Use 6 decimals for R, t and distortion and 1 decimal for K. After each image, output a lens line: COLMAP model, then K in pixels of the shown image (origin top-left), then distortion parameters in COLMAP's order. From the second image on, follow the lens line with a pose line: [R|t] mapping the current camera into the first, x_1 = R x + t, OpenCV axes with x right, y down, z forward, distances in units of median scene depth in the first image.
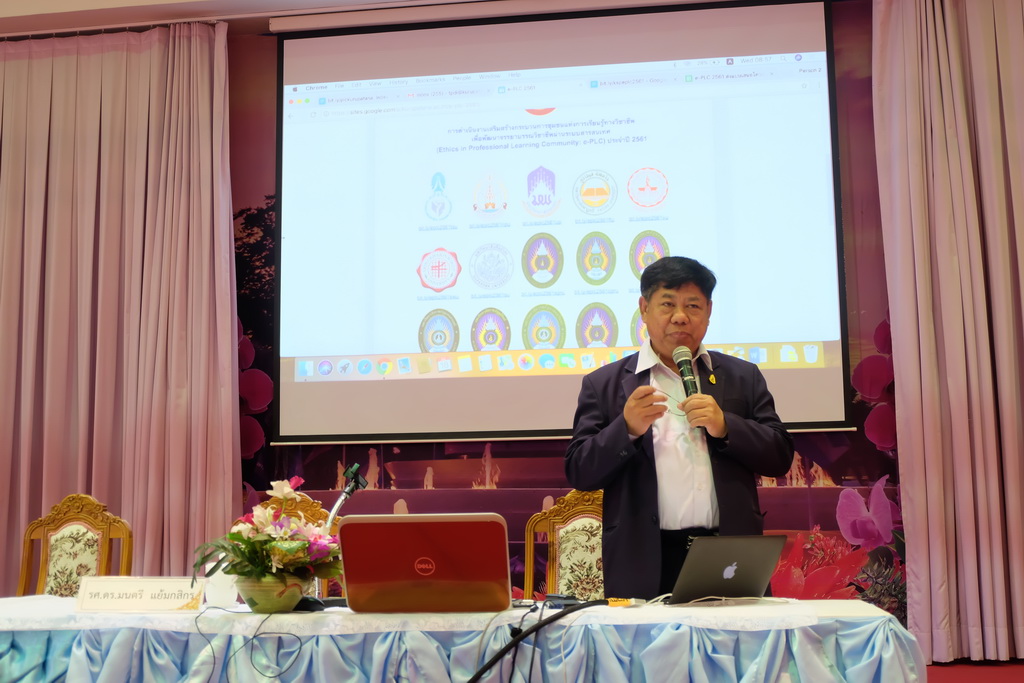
lens RADIAL K [[1388.4, 0, 518.8], [0, 1388.4, 316.9], [0, 0, 1]] dist [-0.036643, 0.000000]
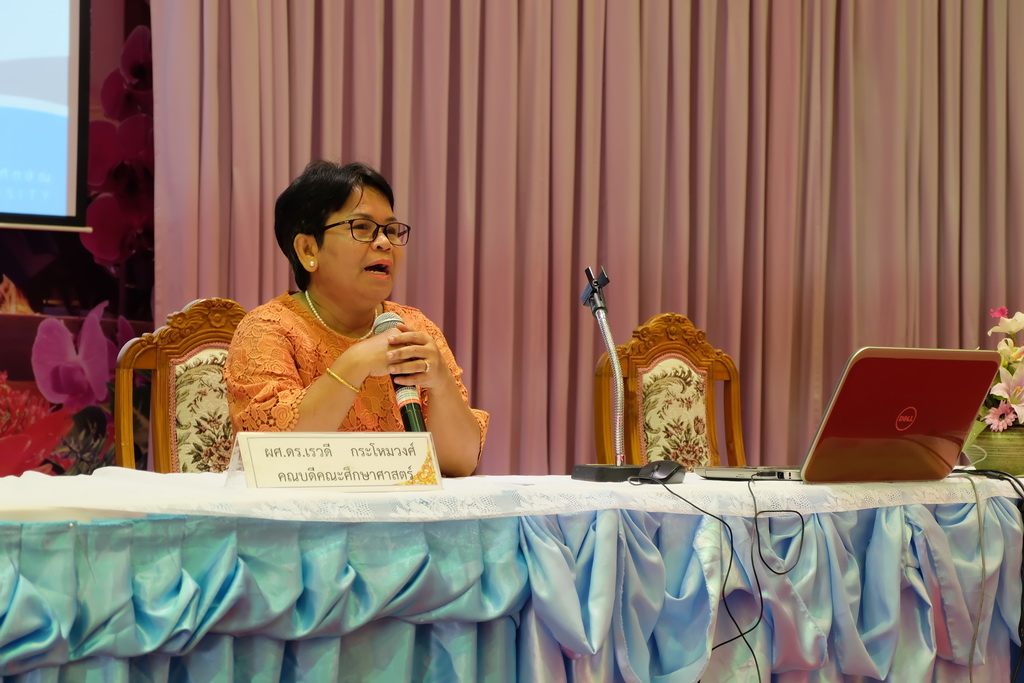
lens RADIAL K [[2182.5, 0, 542.3], [0, 2182.5, 305.4], [0, 0, 1]] dist [0.073354, 0.000000]
pose [[0.701265, 0.050401, 0.711117, -0.726863], [-0.131469, 0.989532, 0.059514, 0.054313], [-0.700673, -0.135225, 0.700551, 0.233743]]
